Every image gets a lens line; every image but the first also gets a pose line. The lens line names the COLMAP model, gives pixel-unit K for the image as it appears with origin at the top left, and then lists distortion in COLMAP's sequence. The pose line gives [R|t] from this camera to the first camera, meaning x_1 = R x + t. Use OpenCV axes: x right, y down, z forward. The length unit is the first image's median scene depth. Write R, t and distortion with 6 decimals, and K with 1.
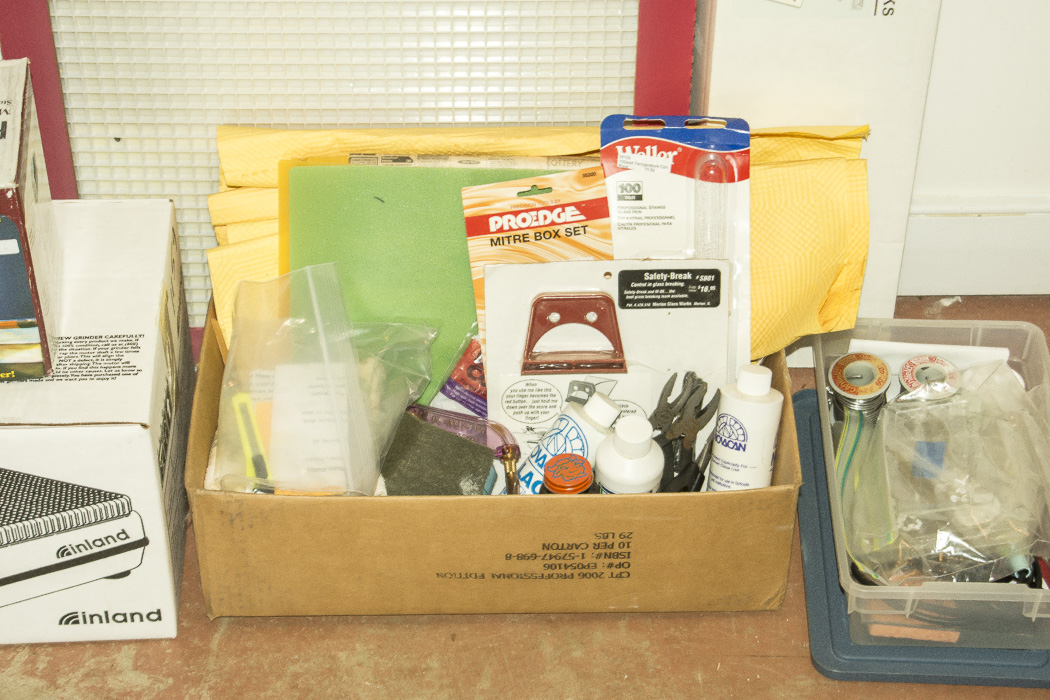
lens RADIAL K [[2159.9, 0, 521.8], [0, 2159.9, 372.9], [0, 0, 1]] dist [0.123534, 0.000000]
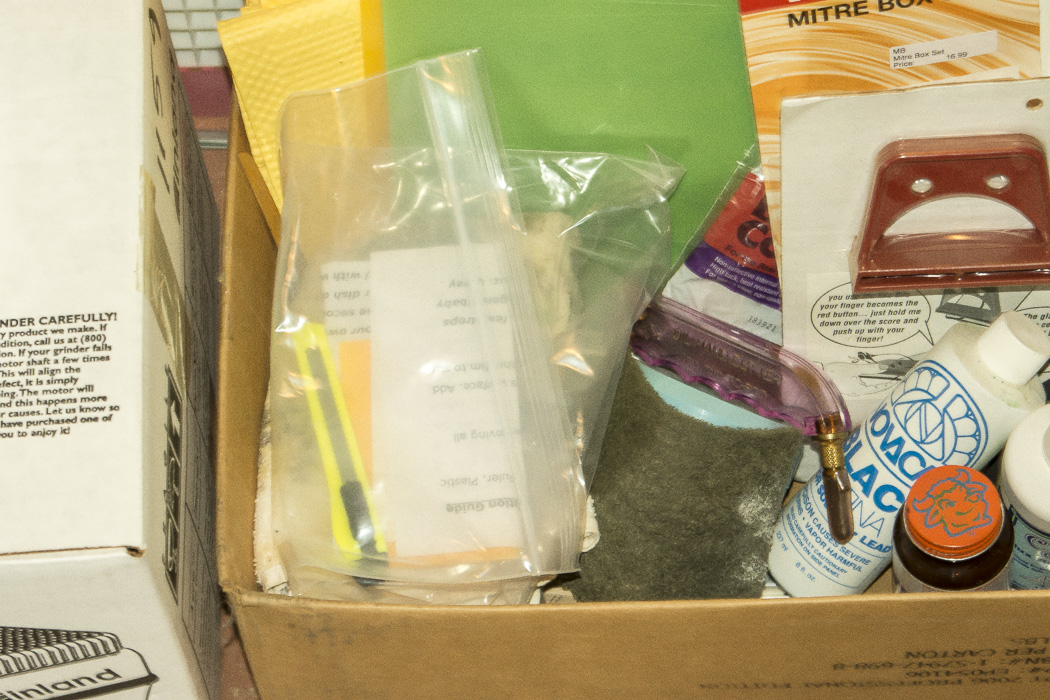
lens RADIAL K [[3159.8, 0, 520.7], [0, 3159.8, 374.7], [0, 0, 1]] dist [0.383573, 0.000000]
pose [[0.998284, -0.021869, -0.054316, -0.038064], [0.039979, 0.932329, 0.359395, -0.250657], [0.042781, -0.360950, 0.931603, 0.291868]]
